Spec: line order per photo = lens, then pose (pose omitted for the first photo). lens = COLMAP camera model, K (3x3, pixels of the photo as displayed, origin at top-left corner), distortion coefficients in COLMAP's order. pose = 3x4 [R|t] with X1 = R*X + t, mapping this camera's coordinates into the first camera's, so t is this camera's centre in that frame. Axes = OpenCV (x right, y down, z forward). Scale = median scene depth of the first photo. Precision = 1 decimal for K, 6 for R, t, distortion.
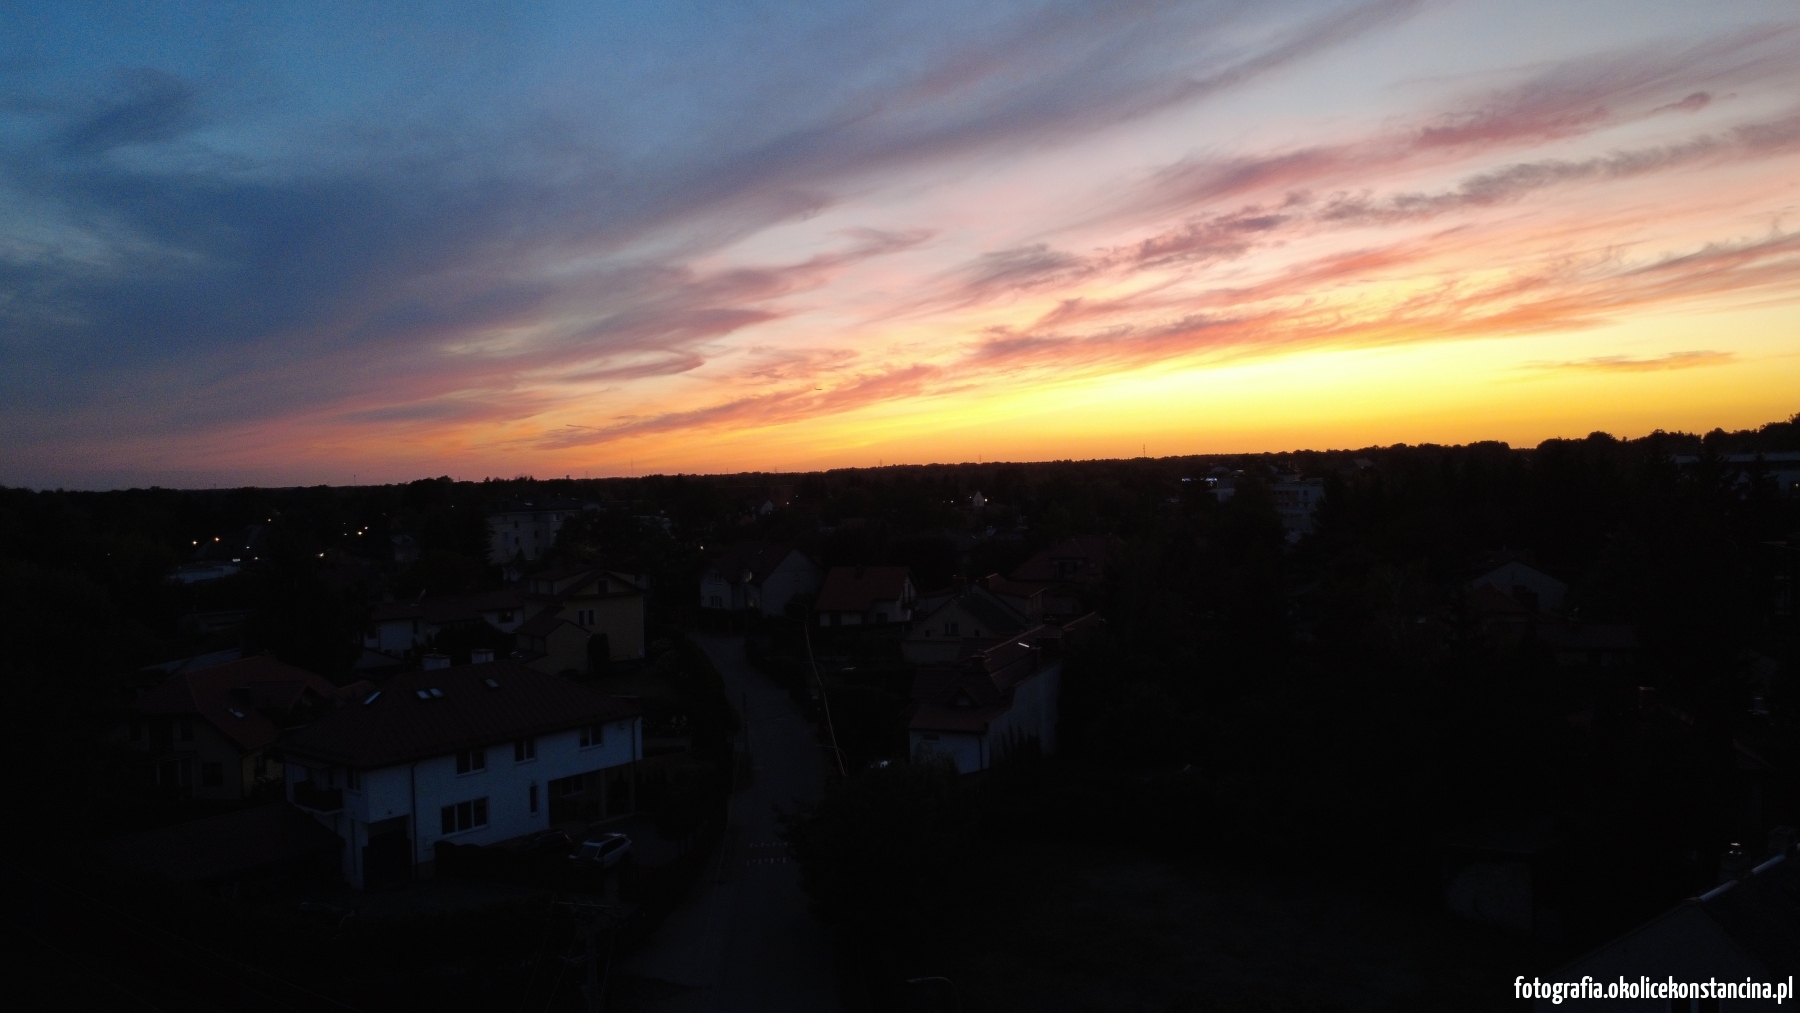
lens RADIAL K [[1322.7, 0, 896.1], [0, 1322.7, 512.5], [0, 0, 1]] dist [-0.001898, -0.004432]
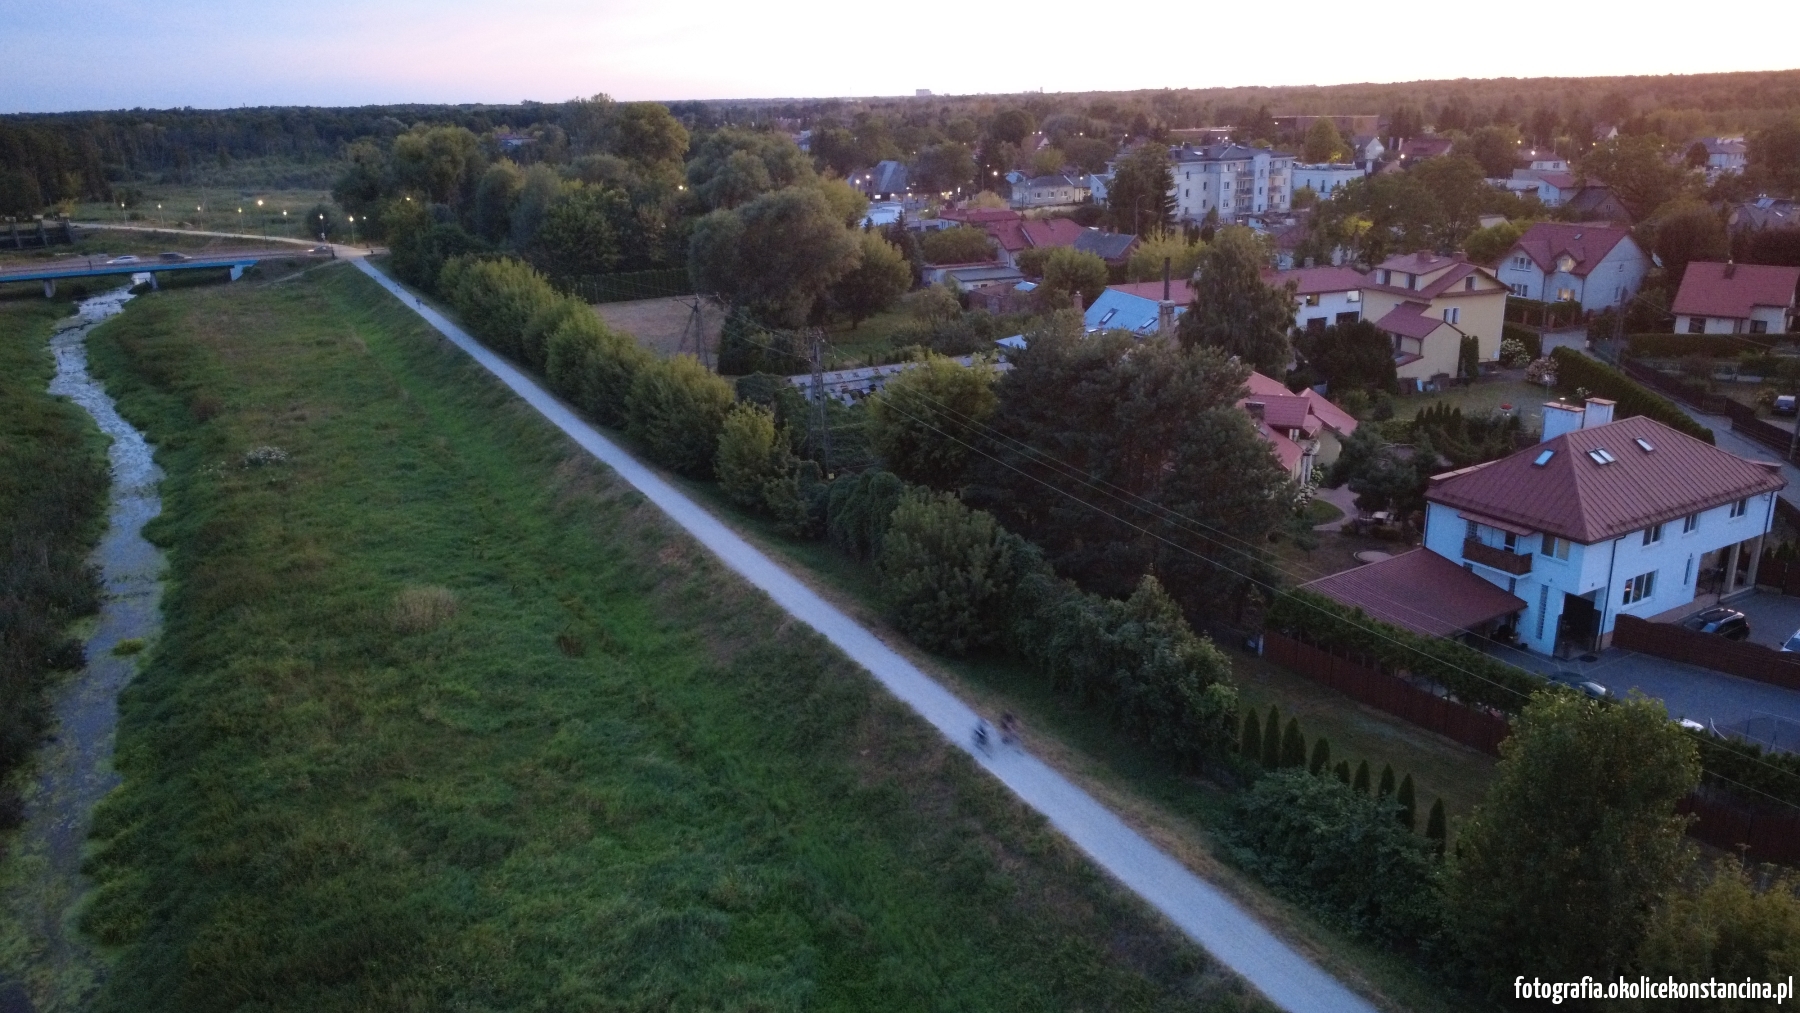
lens RADIAL K [[1322.7, 0, 892.3], [0, 1322.7, 508.5], [0, 0, 1]] dist [-0.001898, -0.004432]
pose [[0.941591, 0.107443, -0.319159, -0.483470], [-0.014386, 0.959706, 0.280637, -0.077982], [0.336451, -0.259654, 0.905196, -0.028886]]
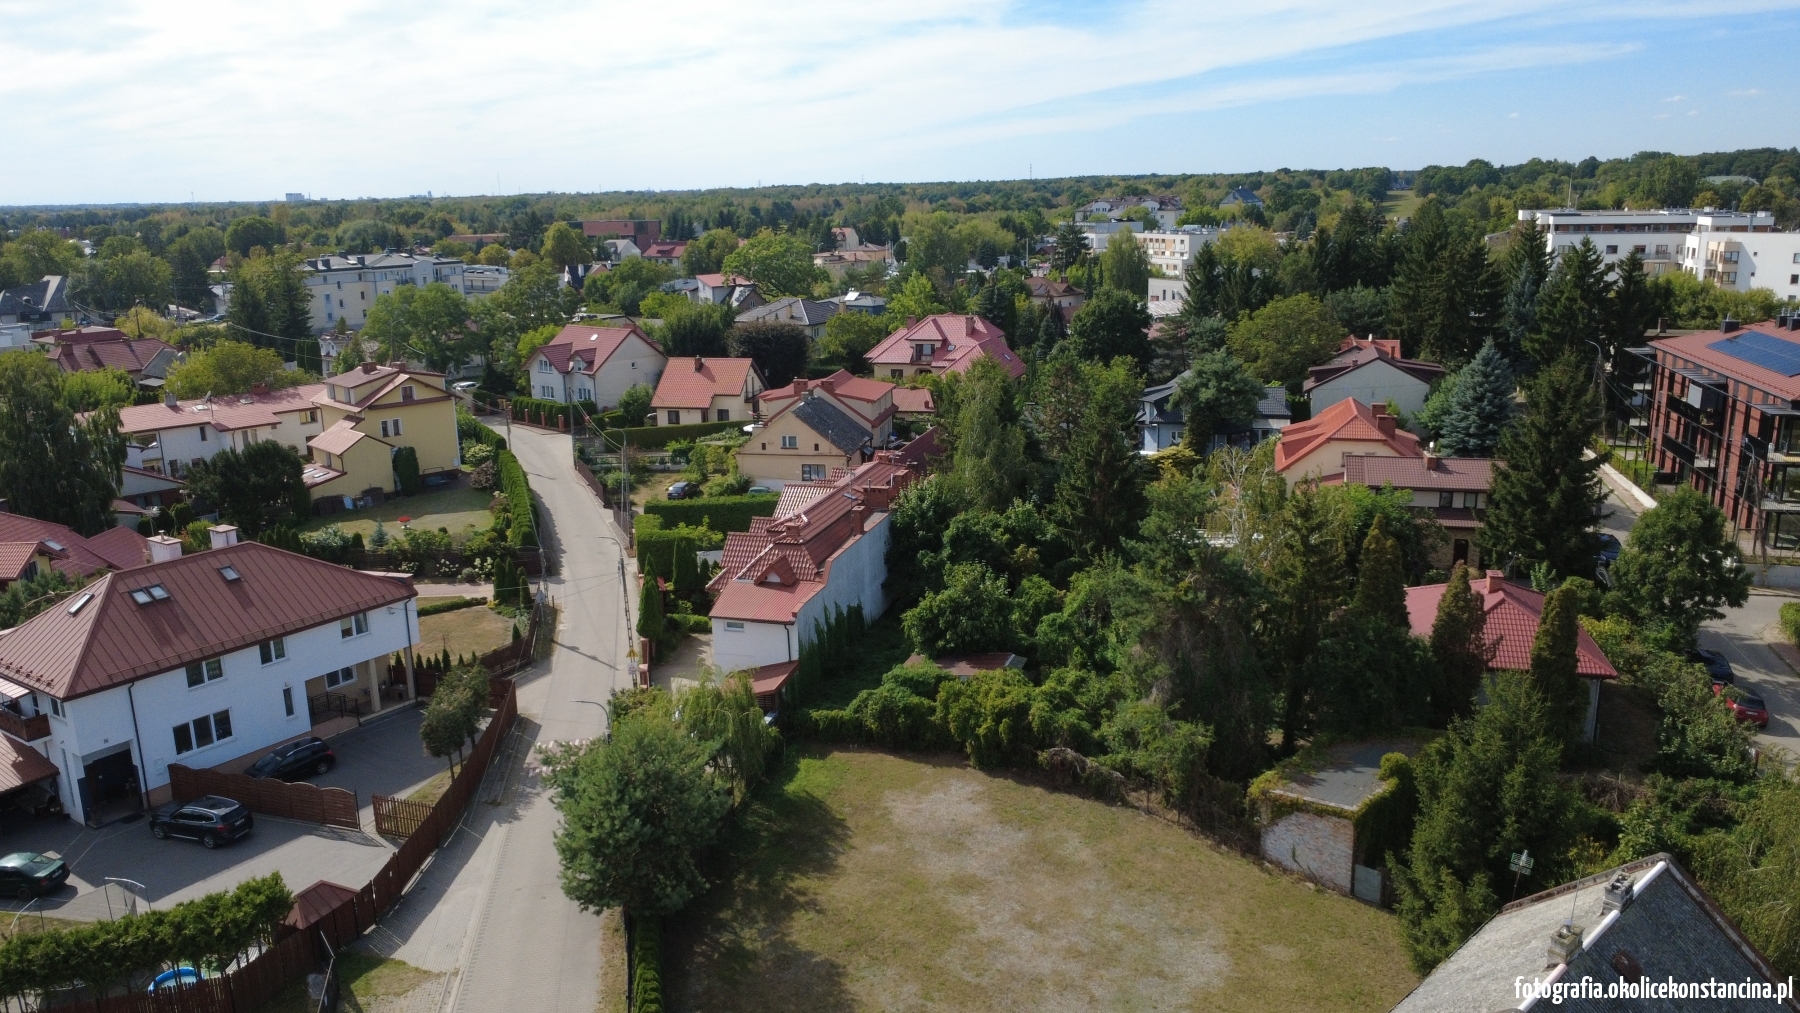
lens RADIAL K [[1322.7, 0, 895.2], [0, 1322.7, 508.4], [0, 0, 1]] dist [-0.001898, -0.004432]
pose [[0.996336, -0.012977, 0.084530, 0.057136], [-0.004683, 0.978660, 0.205435, -0.091302], [-0.085392, -0.205078, 0.975013, 0.114174]]
